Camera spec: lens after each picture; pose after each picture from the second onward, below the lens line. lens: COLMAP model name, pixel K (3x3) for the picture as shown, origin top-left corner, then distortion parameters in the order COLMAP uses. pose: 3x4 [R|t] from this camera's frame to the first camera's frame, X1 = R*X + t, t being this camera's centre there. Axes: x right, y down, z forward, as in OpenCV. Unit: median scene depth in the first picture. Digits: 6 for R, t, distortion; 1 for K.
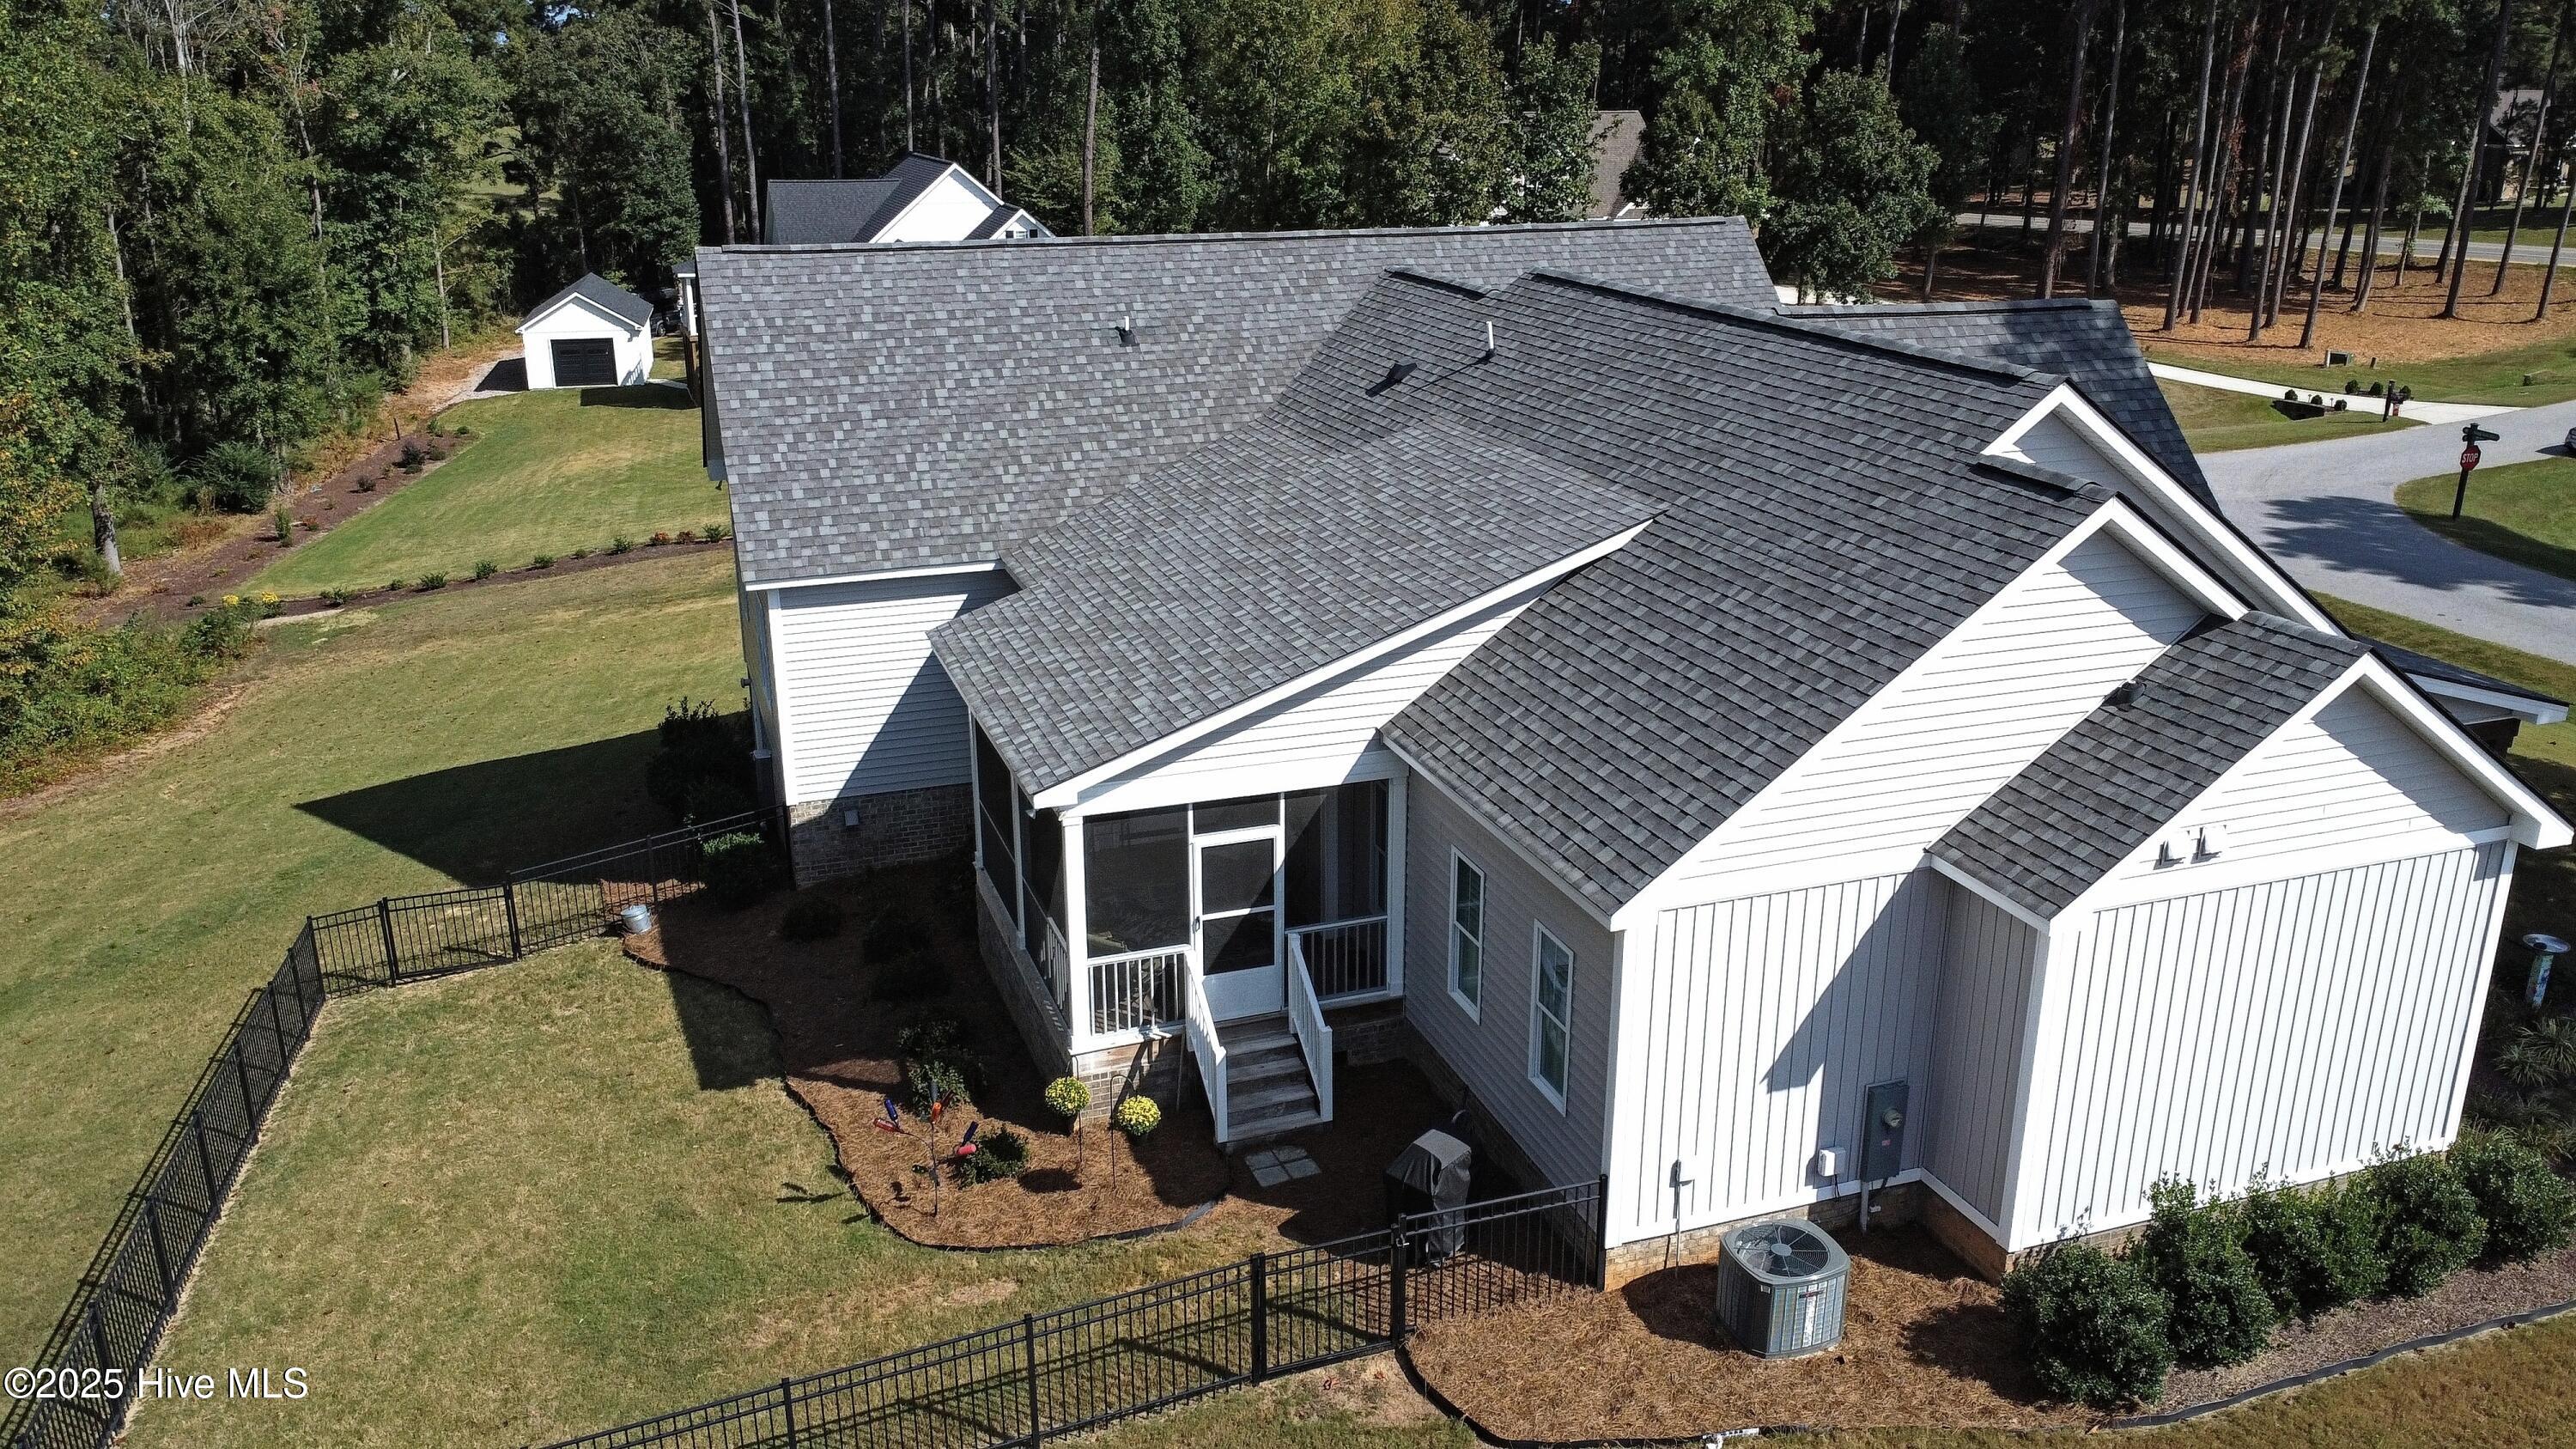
lens RADIAL K [[1931.4, 0, 1288.7], [0, 1931.4, 724.7], [0, 0, 1]] dist [-0.005355, 0.001334]
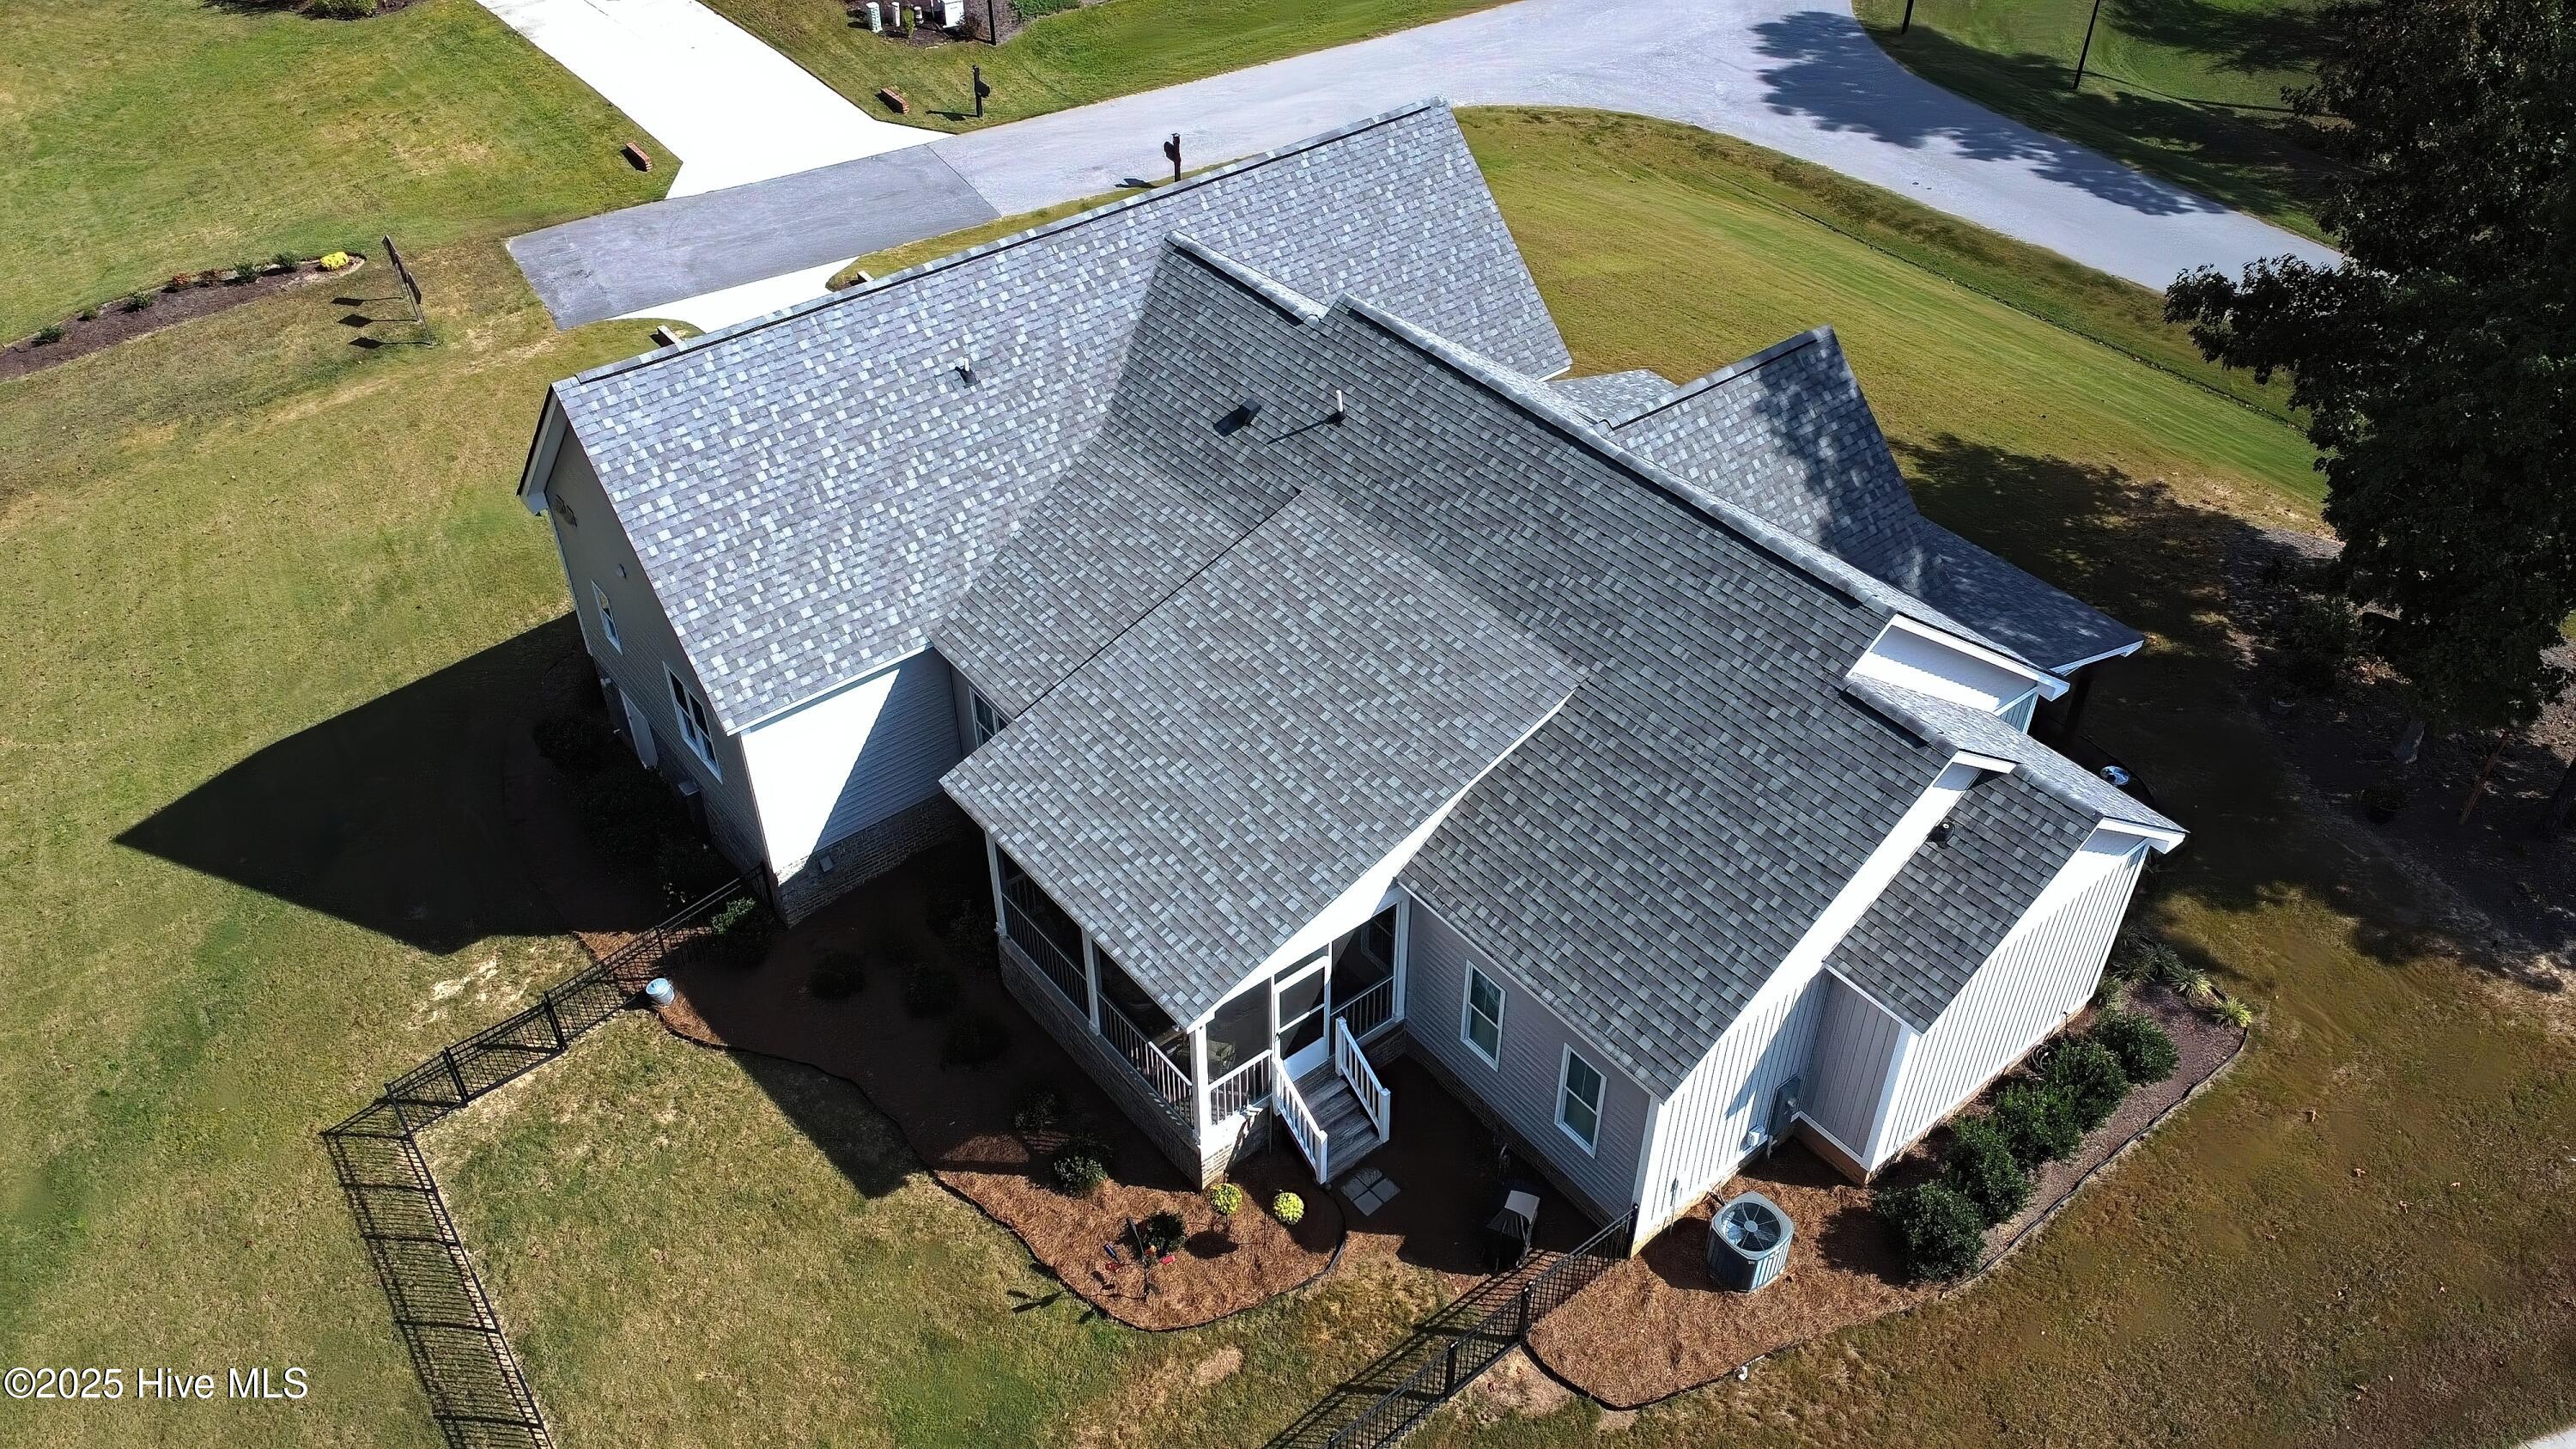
lens RADIAL K [[1931.4, 0, 1288.2], [0, 1931.4, 722.1], [0, 0, 1]] dist [-0.005355, 0.001334]
pose [[0.945530, -0.208884, 0.249681, -0.318809], [0.106366, 0.923128, 0.369486, -0.571745], [-0.307667, -0.322803, 0.895064, -0.110223]]
